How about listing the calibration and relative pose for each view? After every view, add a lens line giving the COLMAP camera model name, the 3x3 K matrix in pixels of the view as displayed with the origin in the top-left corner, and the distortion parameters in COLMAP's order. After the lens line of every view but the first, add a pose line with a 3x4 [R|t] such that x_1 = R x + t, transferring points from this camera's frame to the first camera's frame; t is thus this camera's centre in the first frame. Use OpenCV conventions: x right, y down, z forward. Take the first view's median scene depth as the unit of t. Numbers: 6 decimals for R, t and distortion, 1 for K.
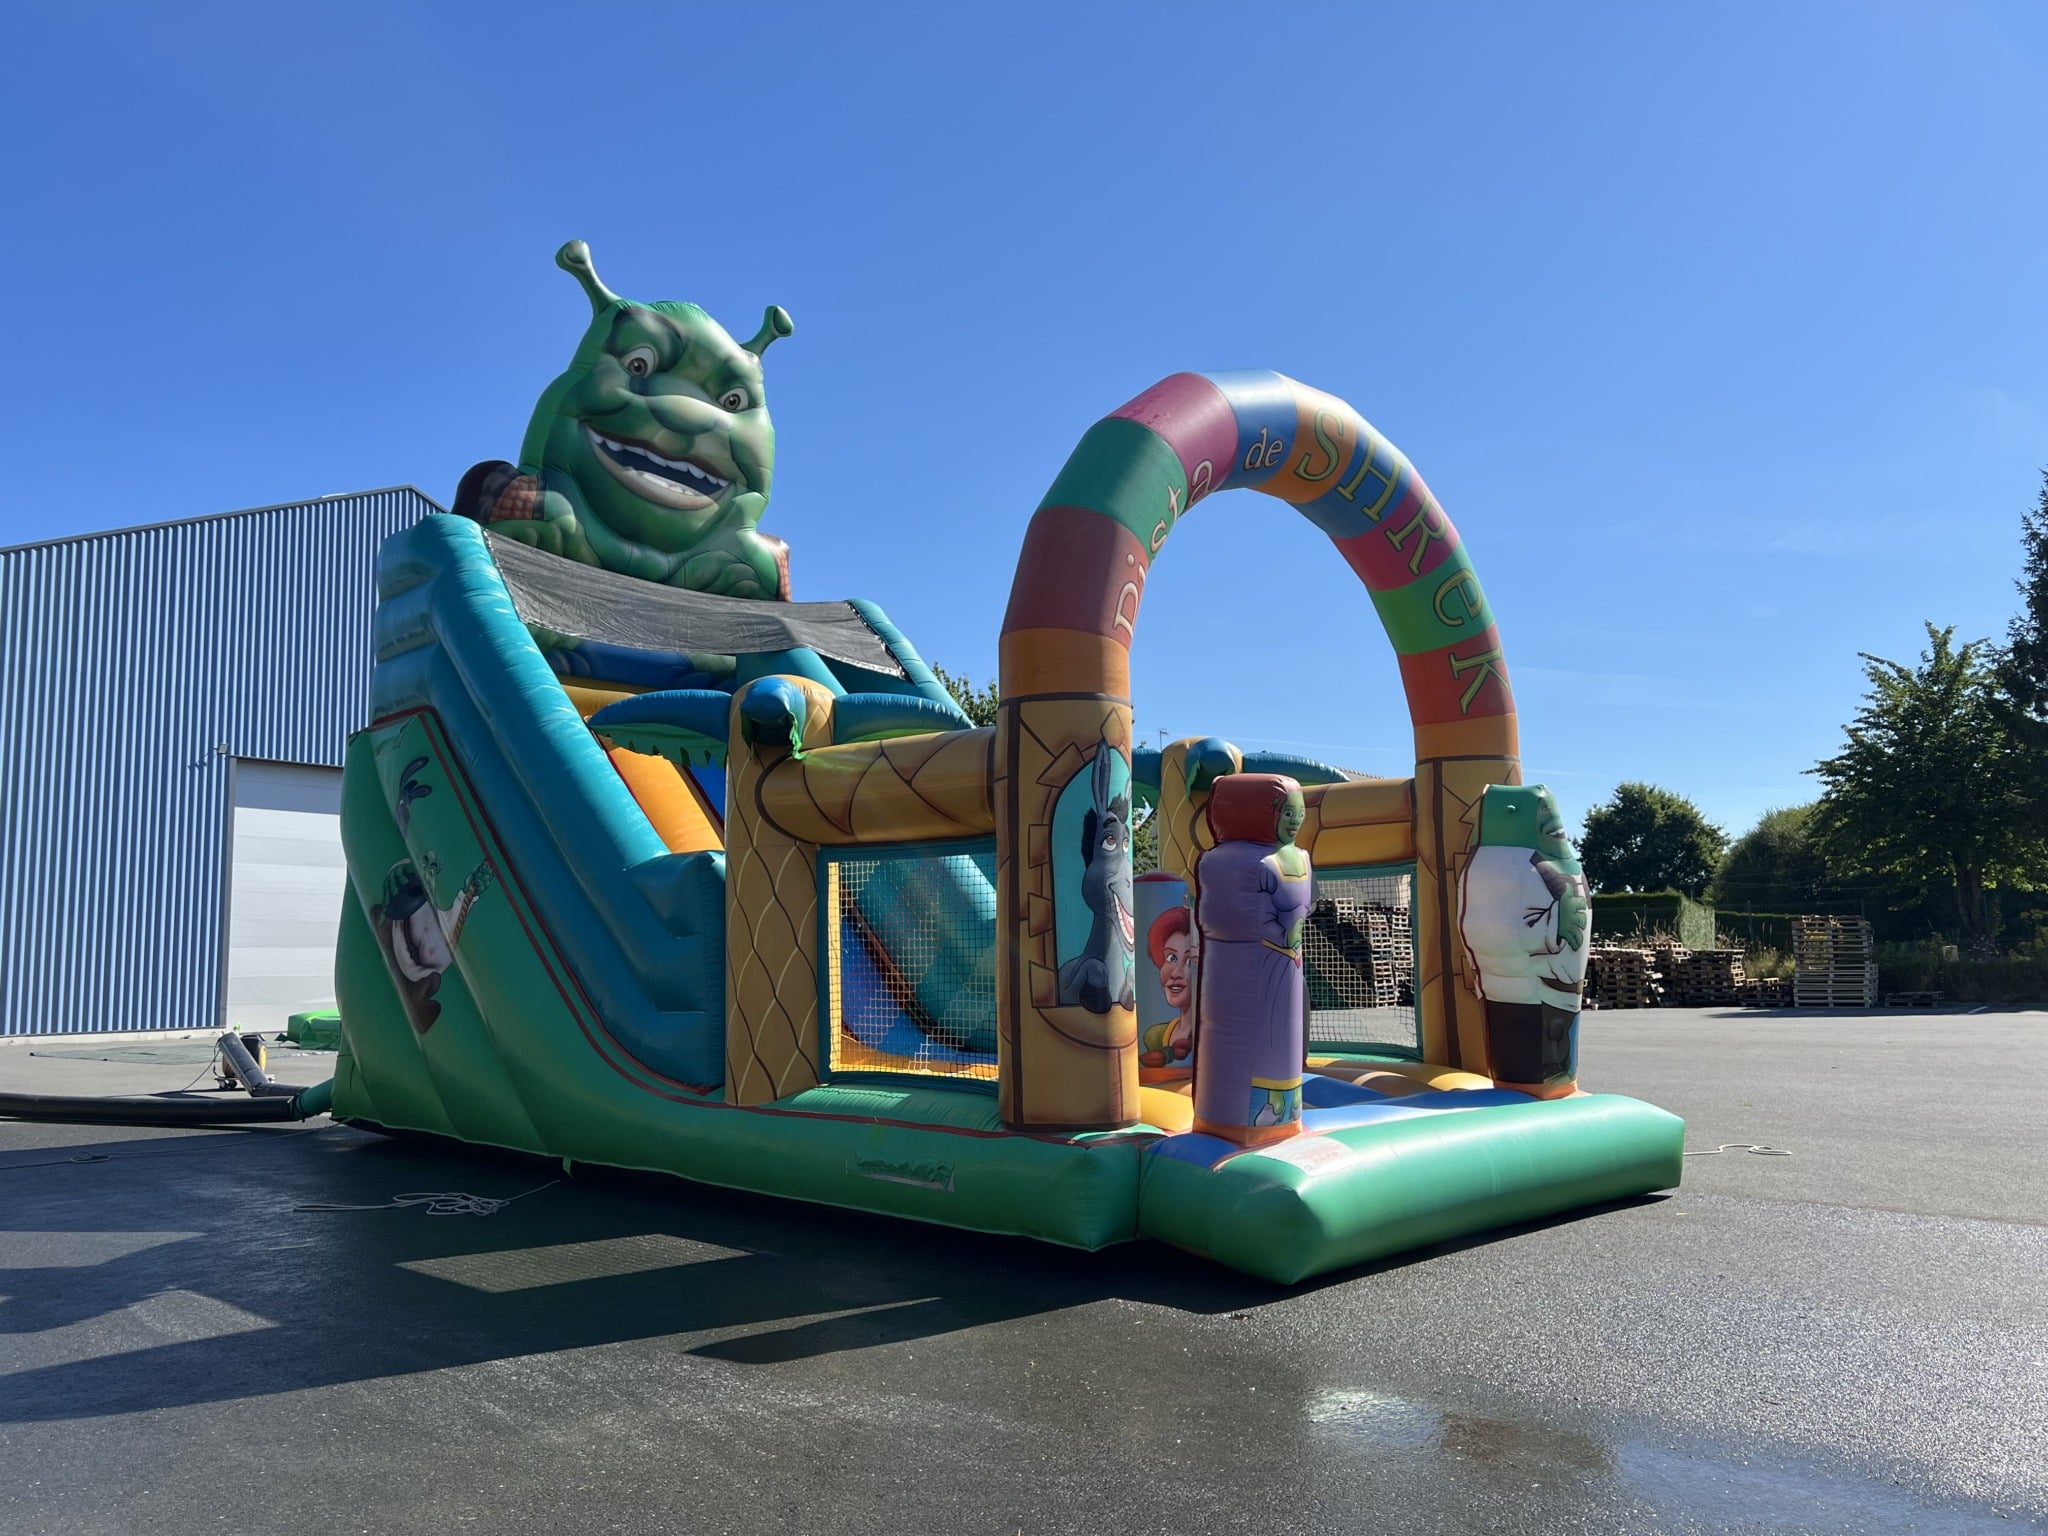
lens RADIAL K [[1528.6, 0, 1037.0], [0, 1528.6, 761.3], [0, 0, 1]] dist [0.081602, -0.108417]
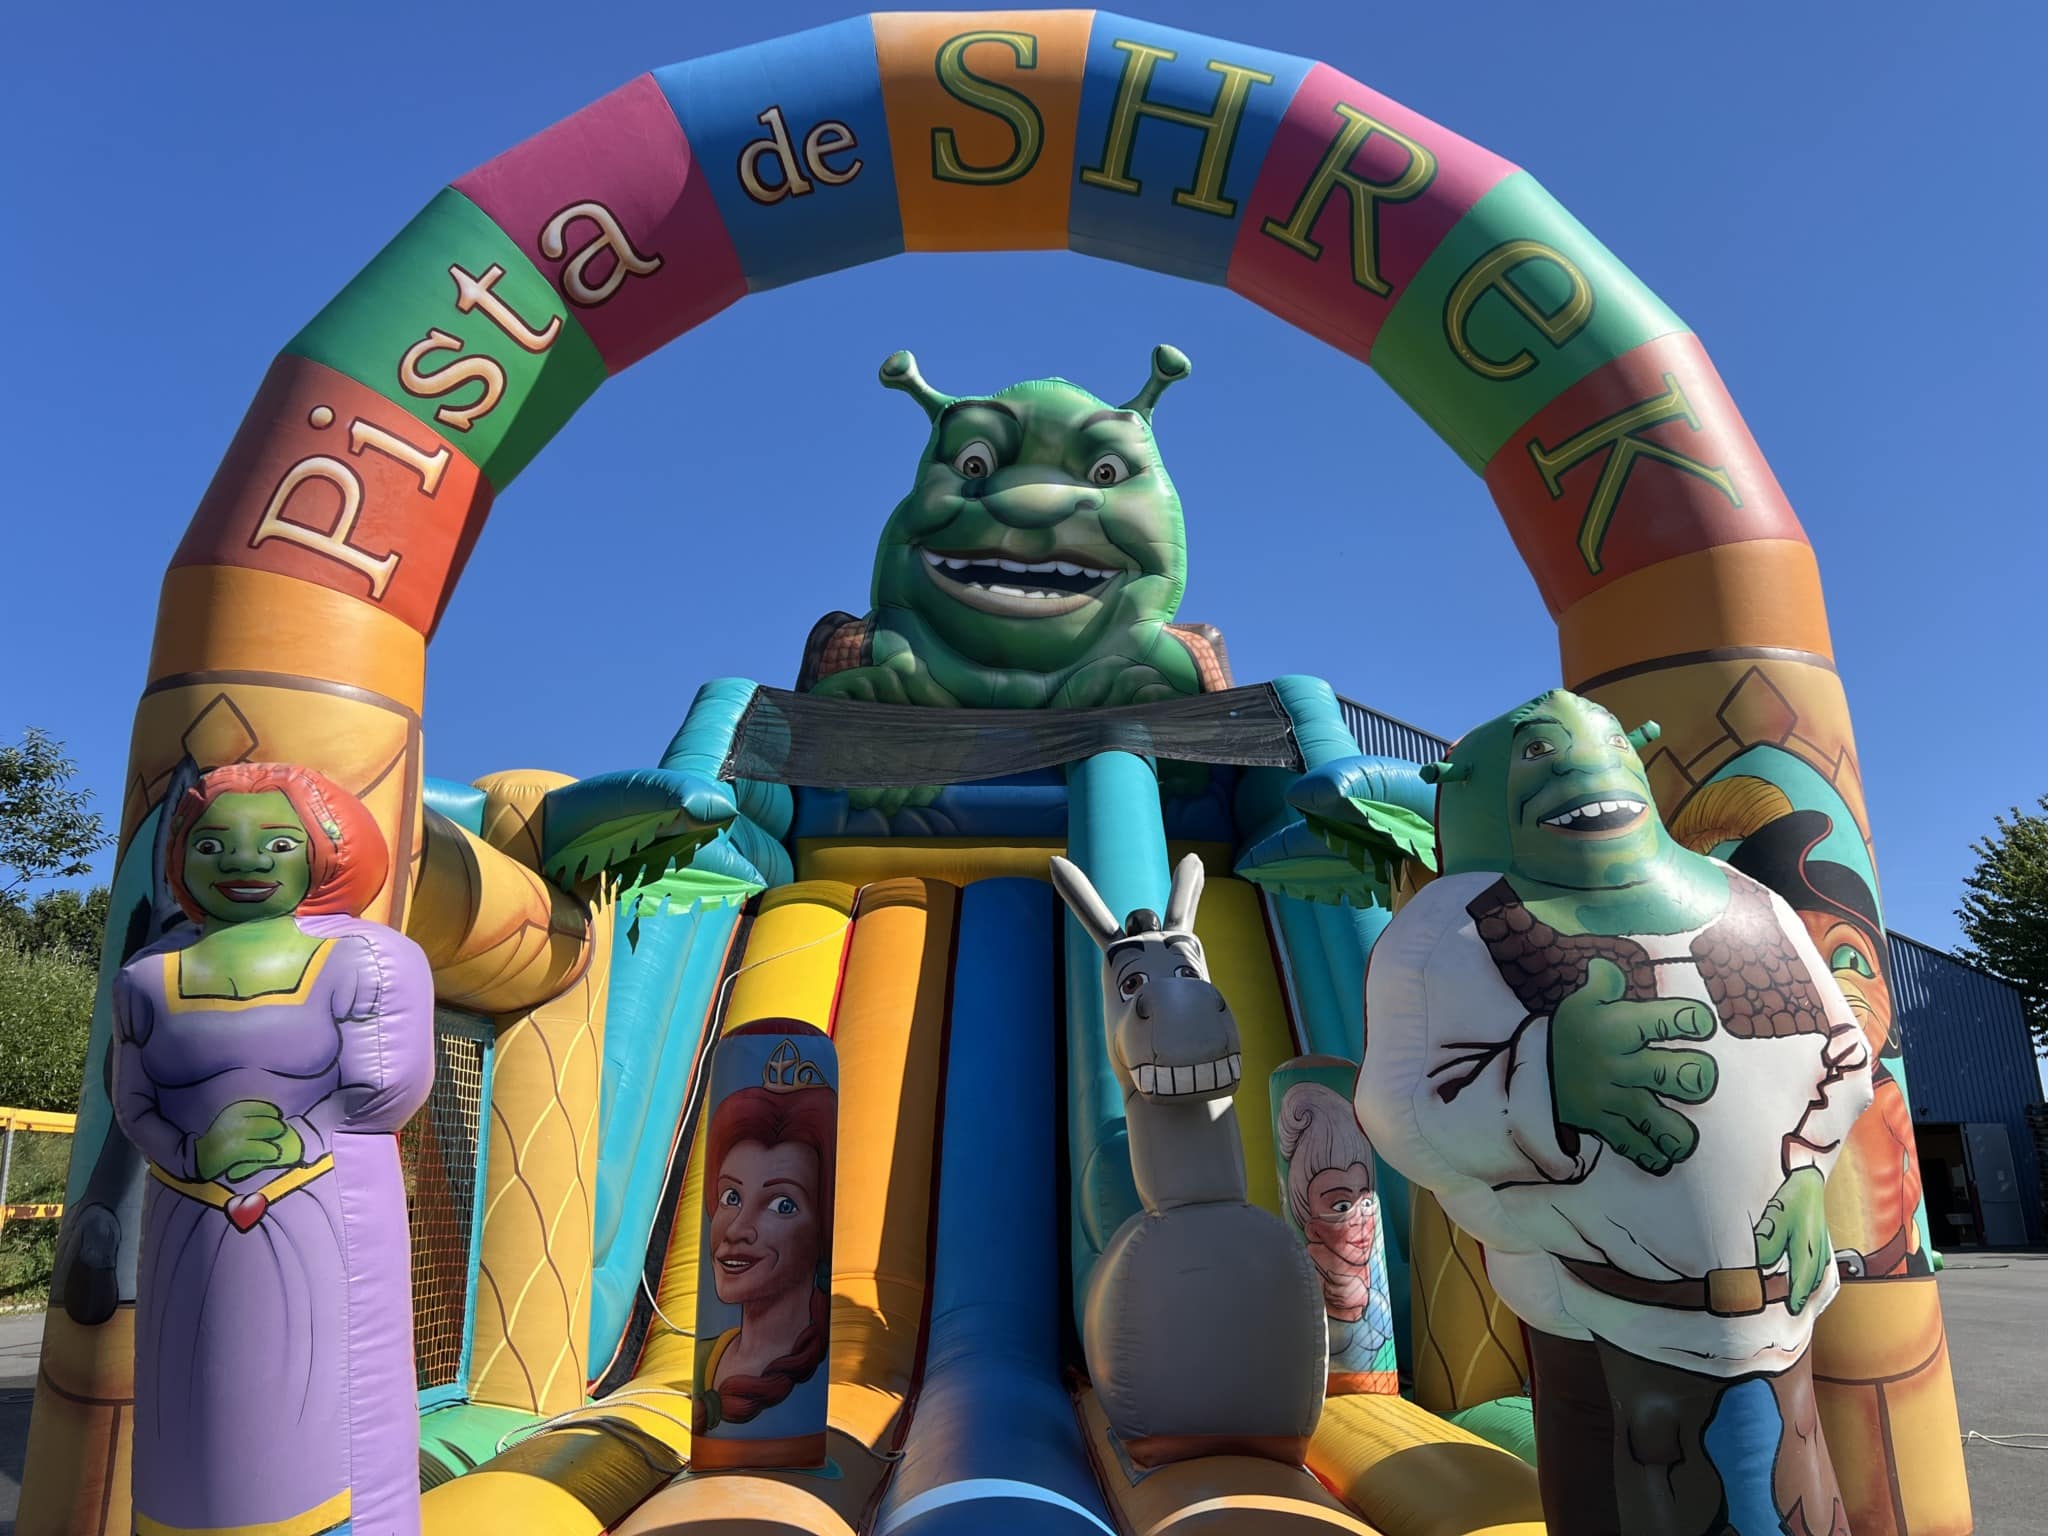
lens RADIAL K [[1528.6, 0, 1037.0], [0, 1528.6, 761.3], [0, 0, 1]] dist [0.081602, -0.108417]
pose [[0.721979, -0.184270, -0.666926, 0.299930], [0.092575, 0.980944, -0.170815, 0.051013], [0.685694, 0.061584, 0.725280, 0.419168]]
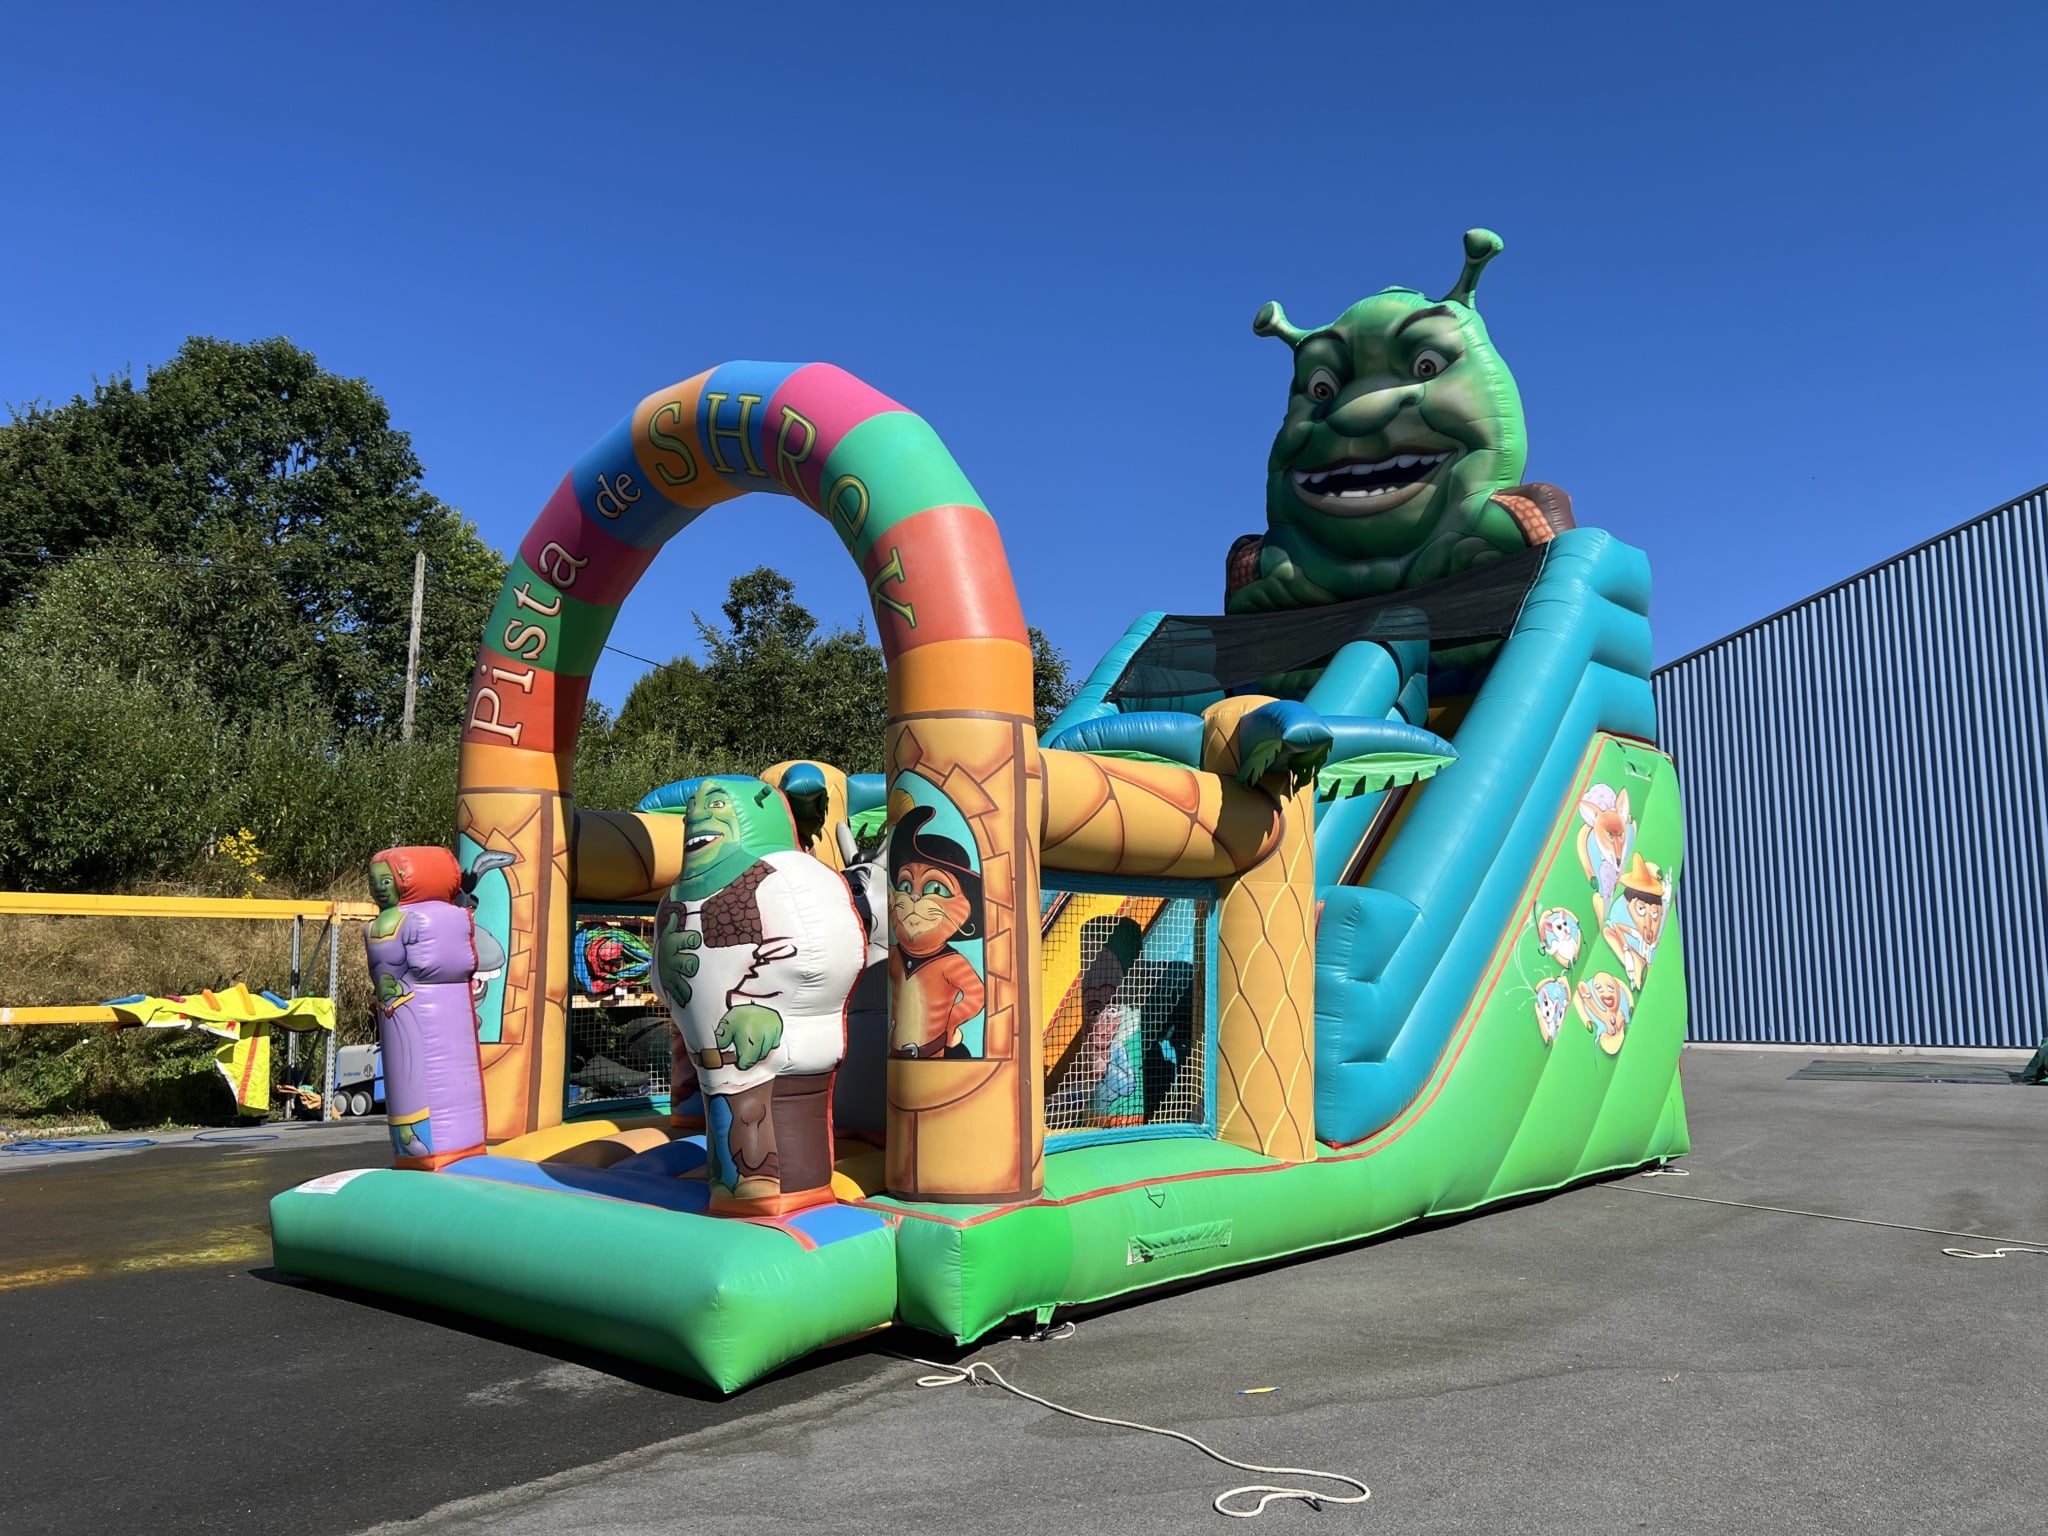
lens RADIAL K [[1528.6, 0, 1037.0], [0, 1528.6, 761.3], [0, 0, 1]] dist [0.081602, -0.108417]
pose [[0.095754, -0.131699, -0.986654, 0.670628], [0.133085, 0.984004, -0.118429, 0.072199], [0.986468, -0.119969, 0.111749, 0.677542]]
